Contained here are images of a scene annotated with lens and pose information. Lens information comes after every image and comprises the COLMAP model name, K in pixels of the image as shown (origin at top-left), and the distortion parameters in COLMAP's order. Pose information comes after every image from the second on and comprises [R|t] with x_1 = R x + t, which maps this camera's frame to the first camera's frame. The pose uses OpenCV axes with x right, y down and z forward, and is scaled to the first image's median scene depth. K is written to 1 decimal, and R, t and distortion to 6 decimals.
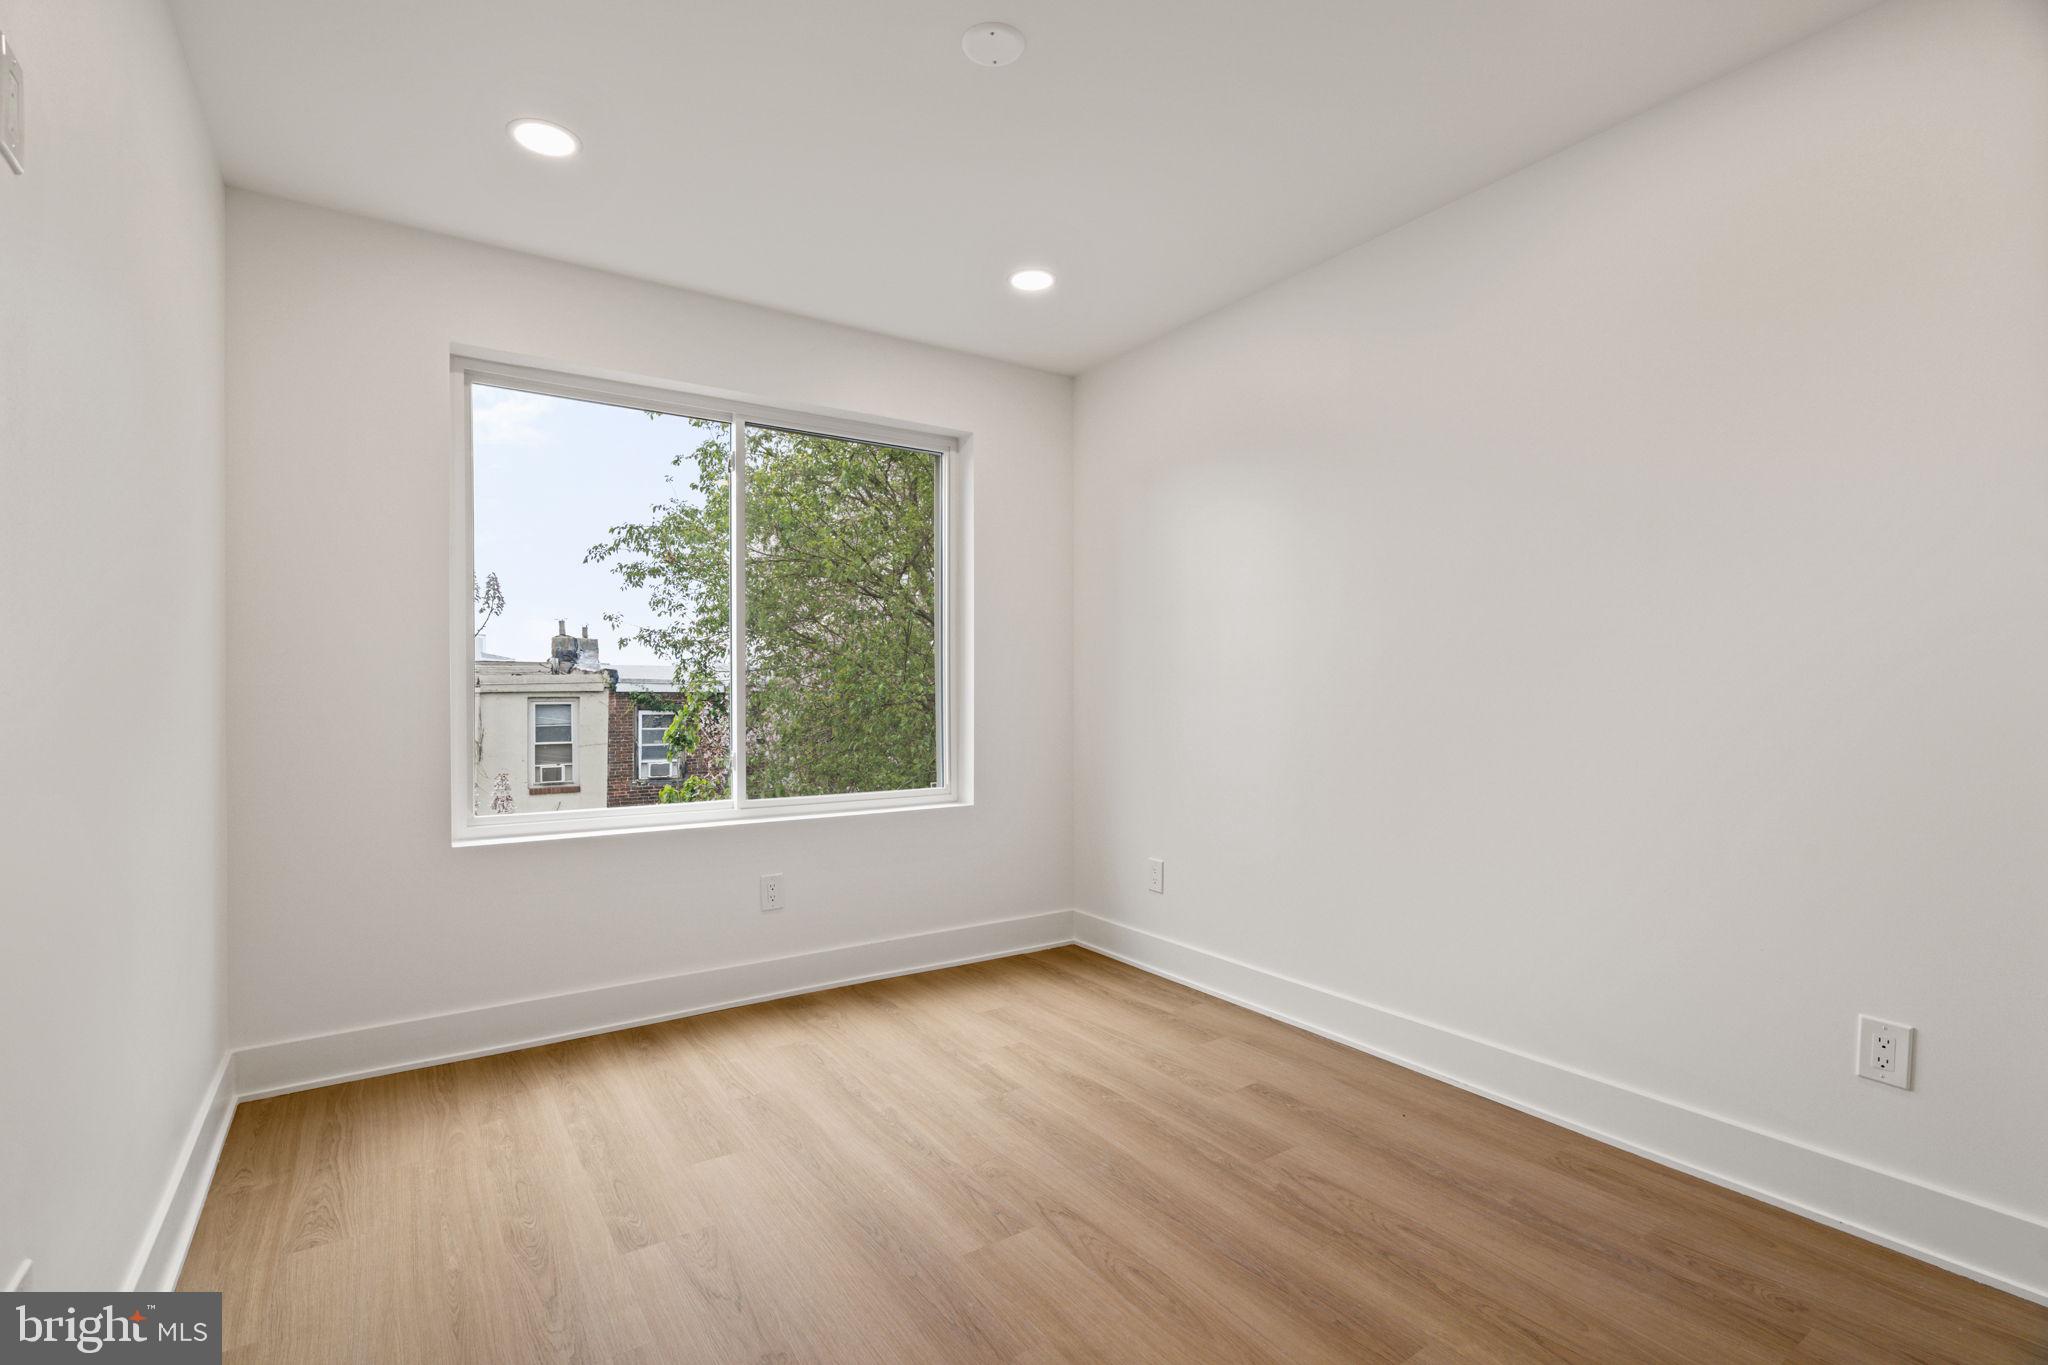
lens RADIAL K [[932.1, 0, 1027.3], [0, 932.1, 692.6], [0, 0, 1]] dist [-0.001725, 0.000313]
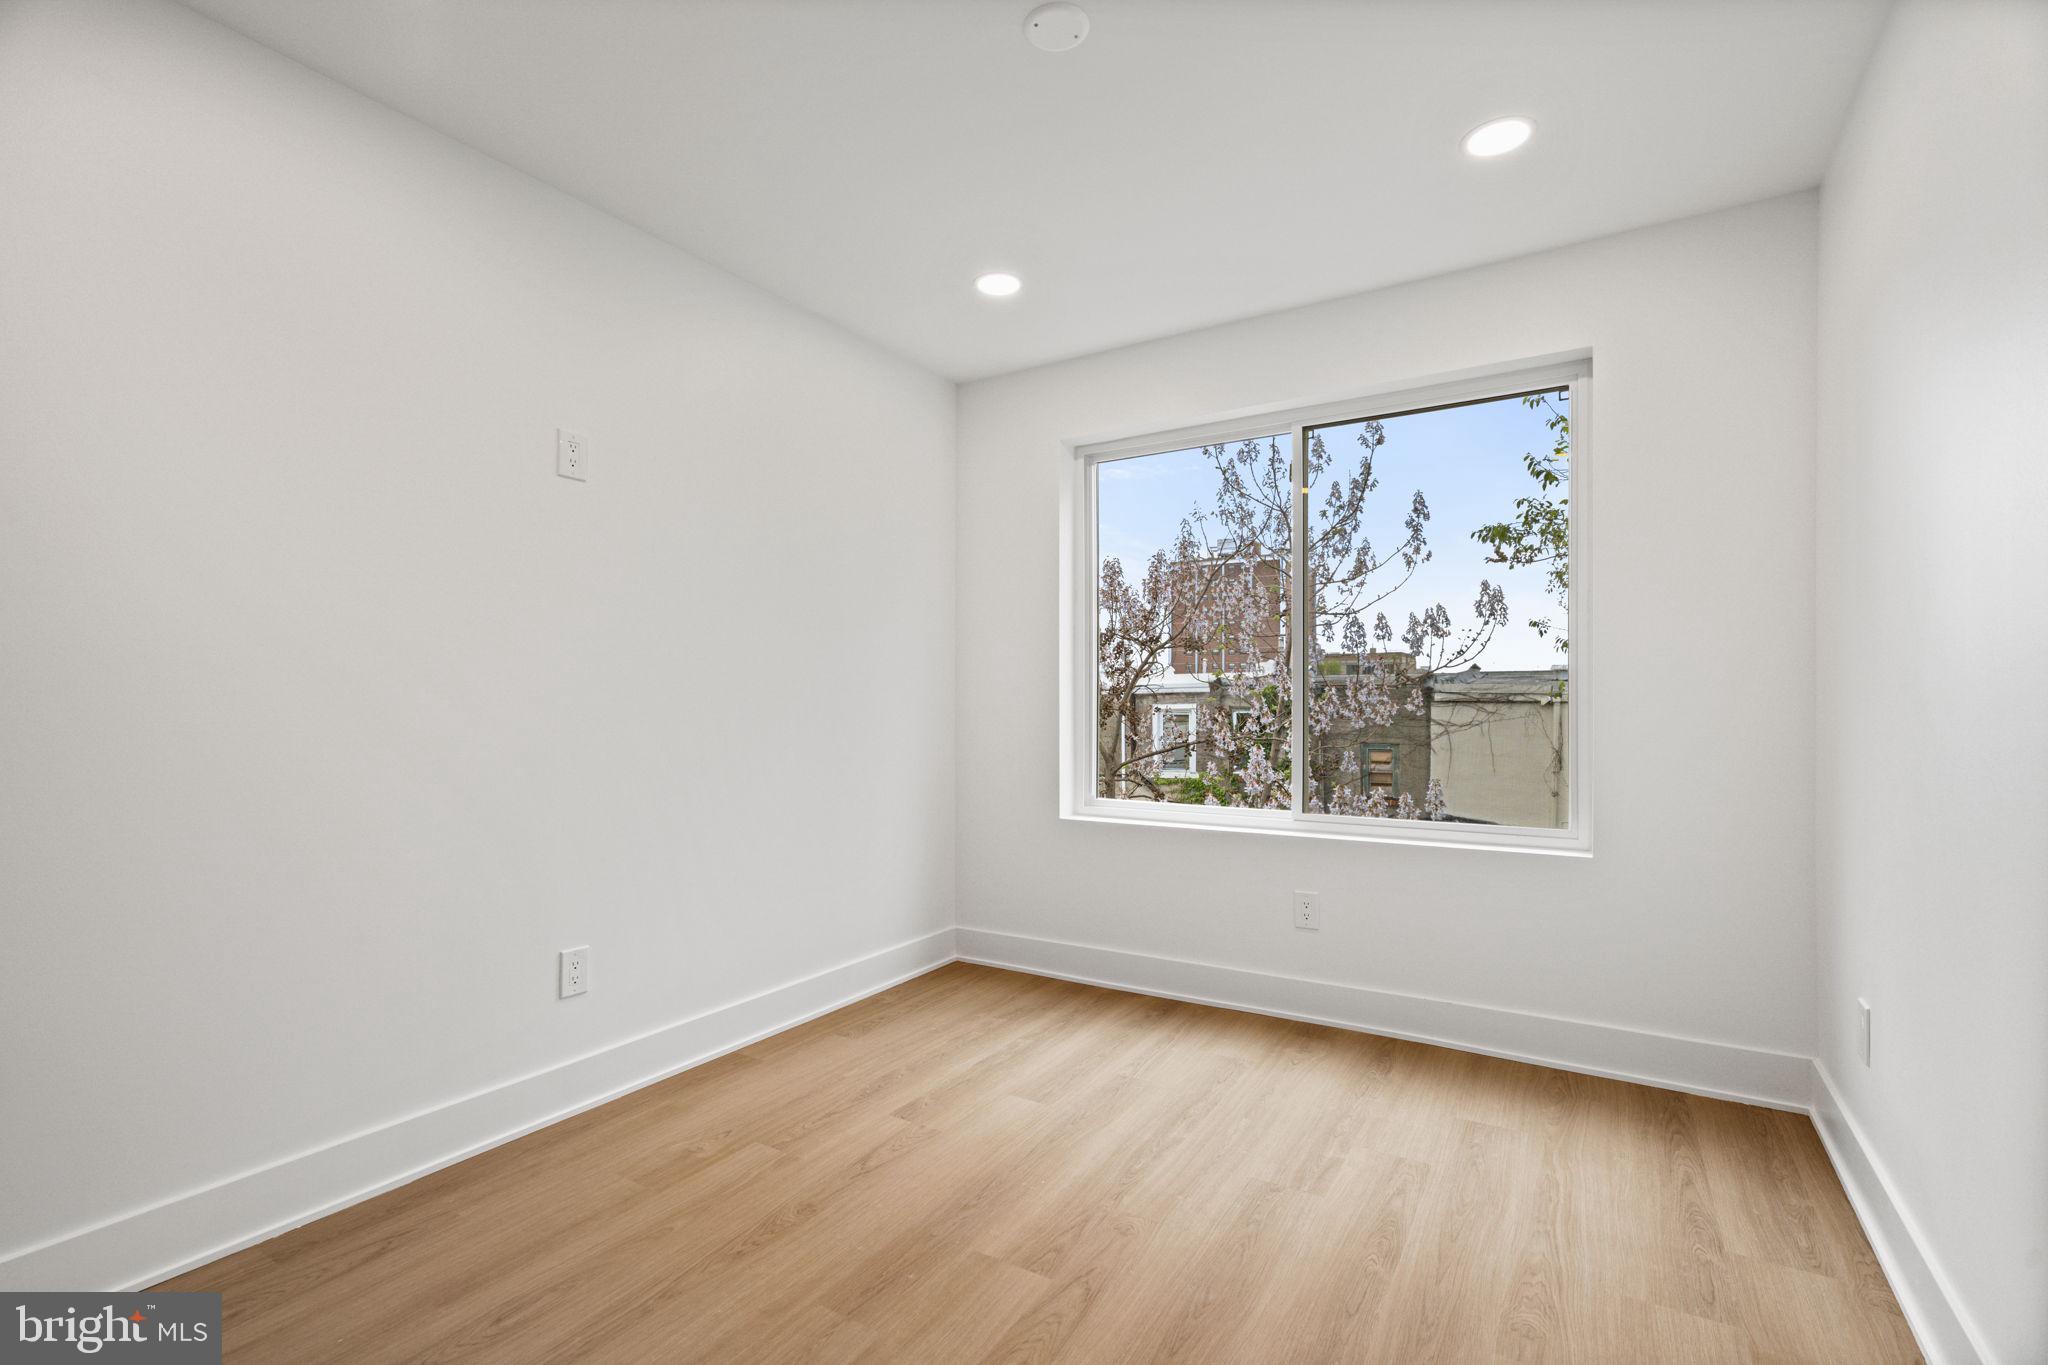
lens RADIAL K [[932.1, 0, 1027.3], [0, 932.1, 692.6], [0, 0, 1]] dist [-0.001725, 0.000313]
pose [[0.404760, -0.008270, -0.914386, 0.559914], [-0.002313, 0.999947, -0.010068, 0.000400], [0.914420, 0.006190, 0.404719, 0.396408]]
